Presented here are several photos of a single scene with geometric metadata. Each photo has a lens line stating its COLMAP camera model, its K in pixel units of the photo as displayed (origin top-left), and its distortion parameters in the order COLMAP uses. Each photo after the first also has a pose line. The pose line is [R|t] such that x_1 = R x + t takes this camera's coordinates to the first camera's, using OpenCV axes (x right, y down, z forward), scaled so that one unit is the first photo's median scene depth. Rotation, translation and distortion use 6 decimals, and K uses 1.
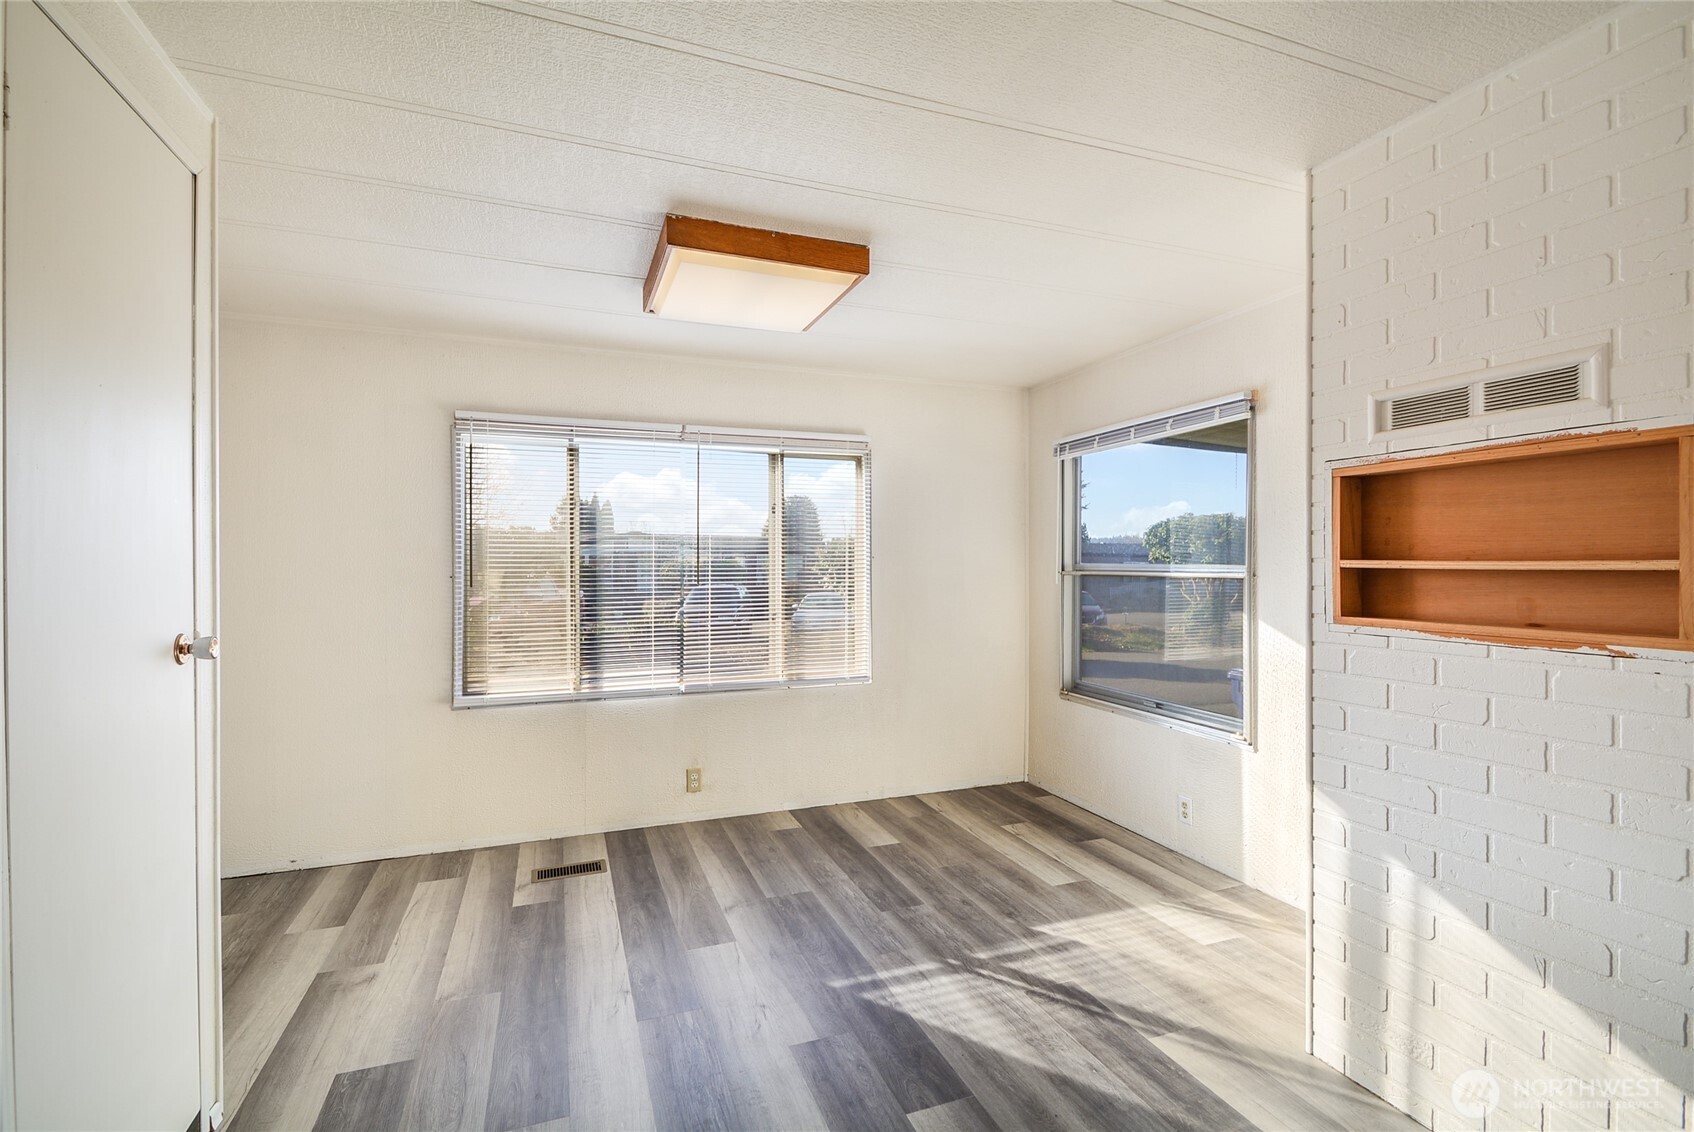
lens RADIAL K [[744.3, 0, 847.0], [0, 744.3, 566.0], [0, 0, 1]] dist [0.001126, -0.000133]
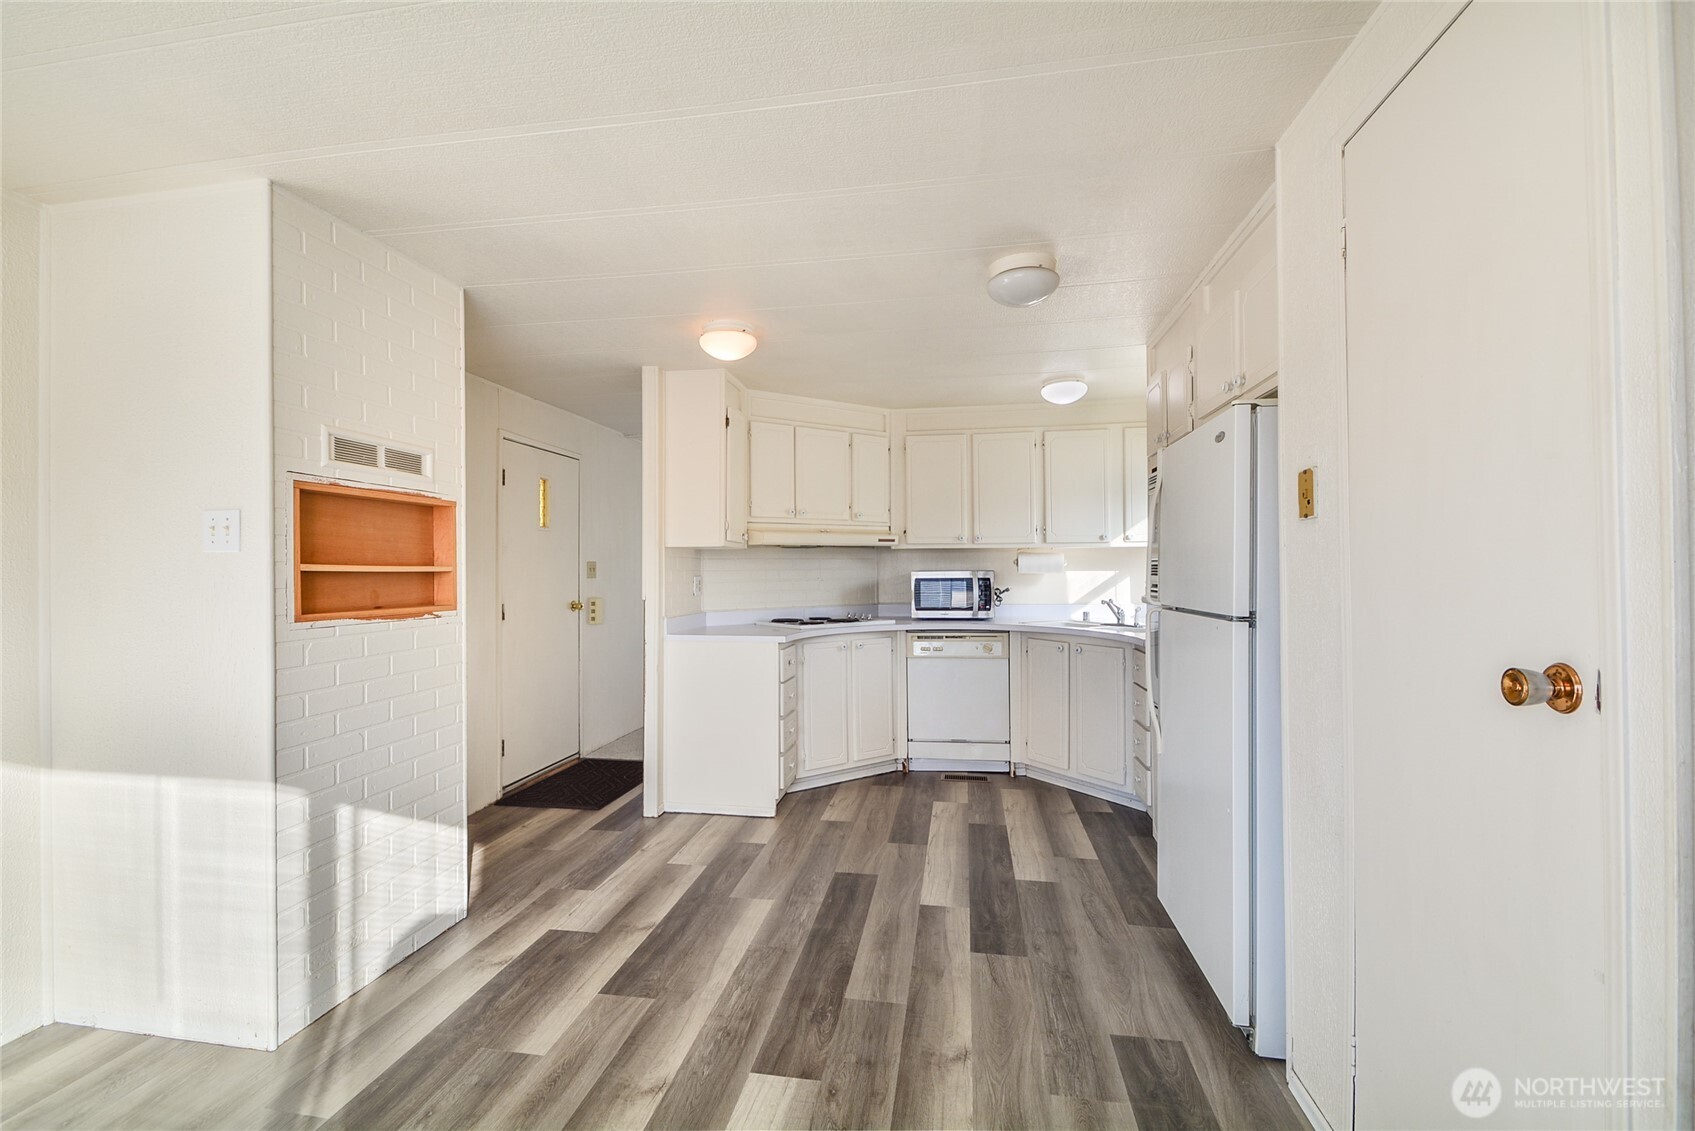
lens RADIAL K [[744.8, 0, 847.5], [0, 744.8, 565.5], [0, 0, 1]] dist [0.001126, -0.000133]
pose [[-0.865490, 0.010183, 0.500823, -0.649250], [0.009026, 0.999948, -0.004734, 0.007285], [-0.500845, 0.000423, -0.865537, 1.702185]]
